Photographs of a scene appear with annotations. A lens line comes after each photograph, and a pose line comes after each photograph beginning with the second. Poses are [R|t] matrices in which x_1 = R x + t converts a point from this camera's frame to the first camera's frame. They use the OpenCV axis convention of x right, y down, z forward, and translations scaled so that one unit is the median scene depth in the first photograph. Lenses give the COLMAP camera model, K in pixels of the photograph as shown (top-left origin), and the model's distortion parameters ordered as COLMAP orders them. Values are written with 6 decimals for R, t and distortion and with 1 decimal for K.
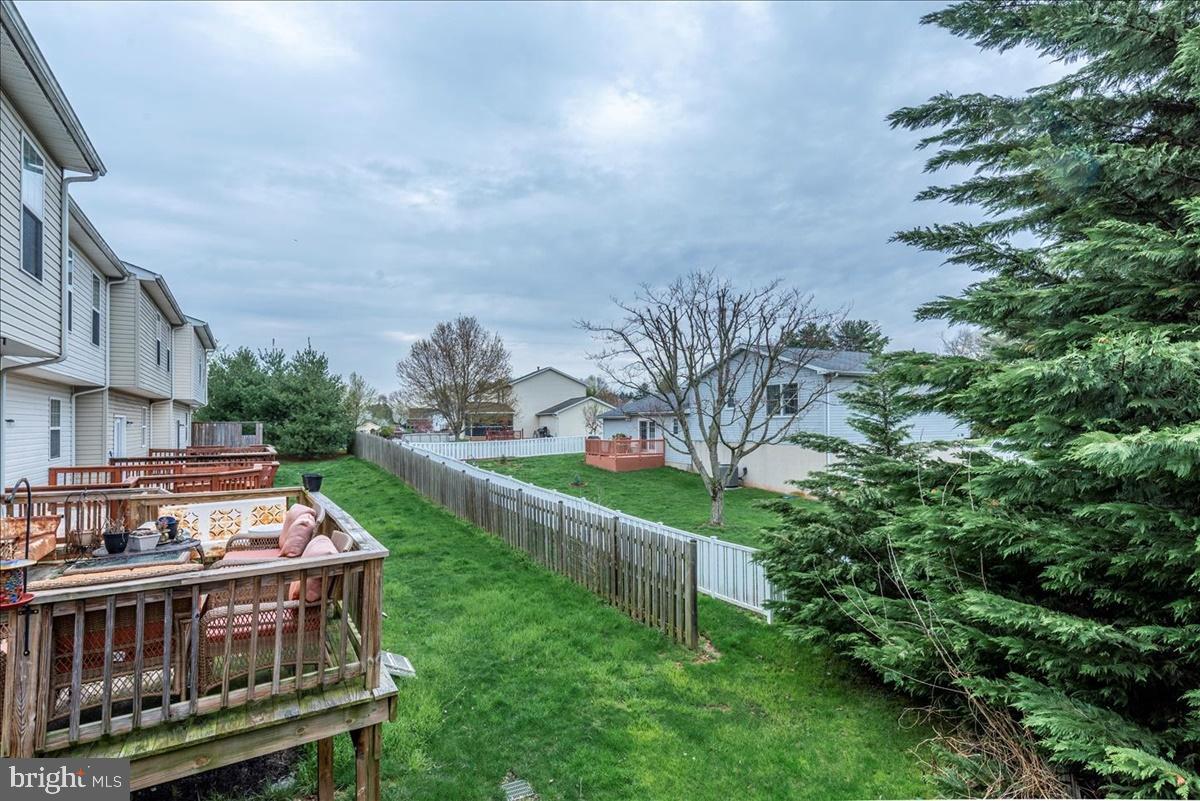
lens RADIAL K [[553.7, 0, 590.8], [0, 553.7, 410.5], [0, 0, 1]] dist [-0.002854, -0.000044]
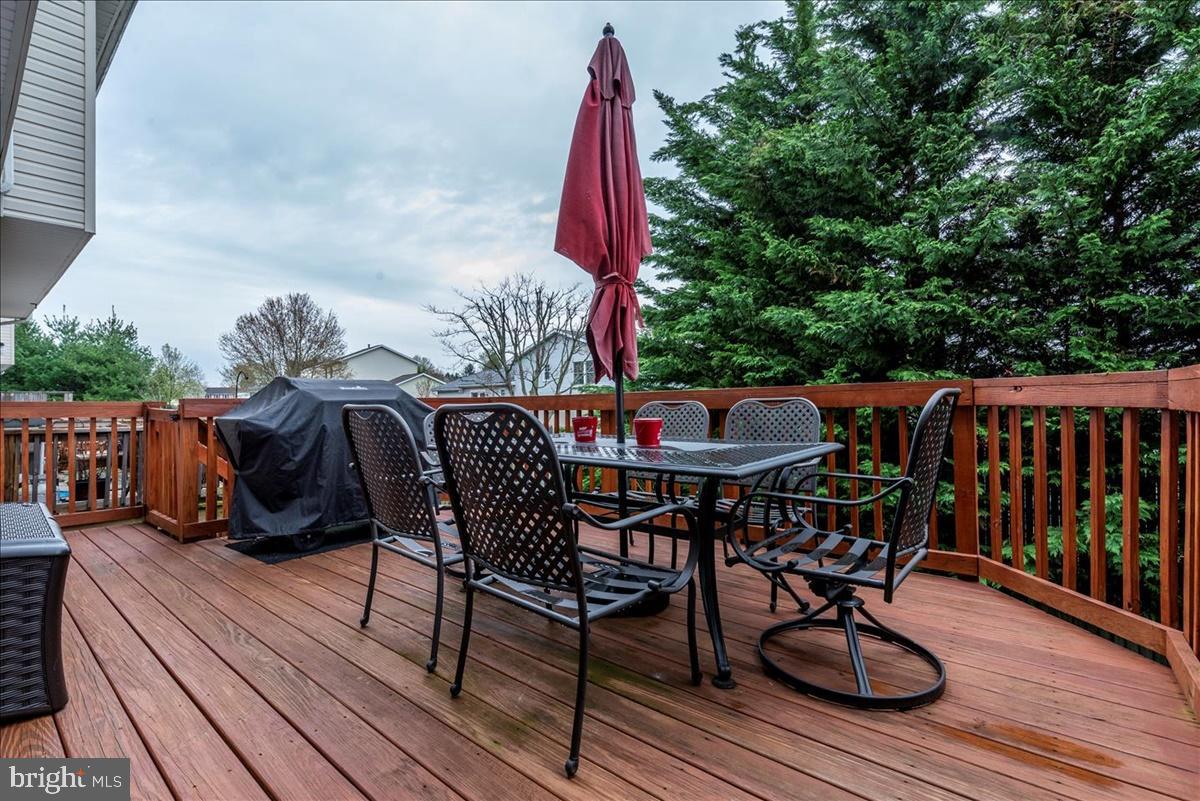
lens RADIAL K [[523.2, 0, 599.7], [0, 523.2, 403.3], [0, 0, 1]] dist [-0.008947, -0.000230]
pose [[0.941816, -0.008454, 0.336023, -0.047601], [0.000832, 0.999739, 0.022820, 0.030136], [-0.336128, -0.021213, 0.941577, -0.226065]]
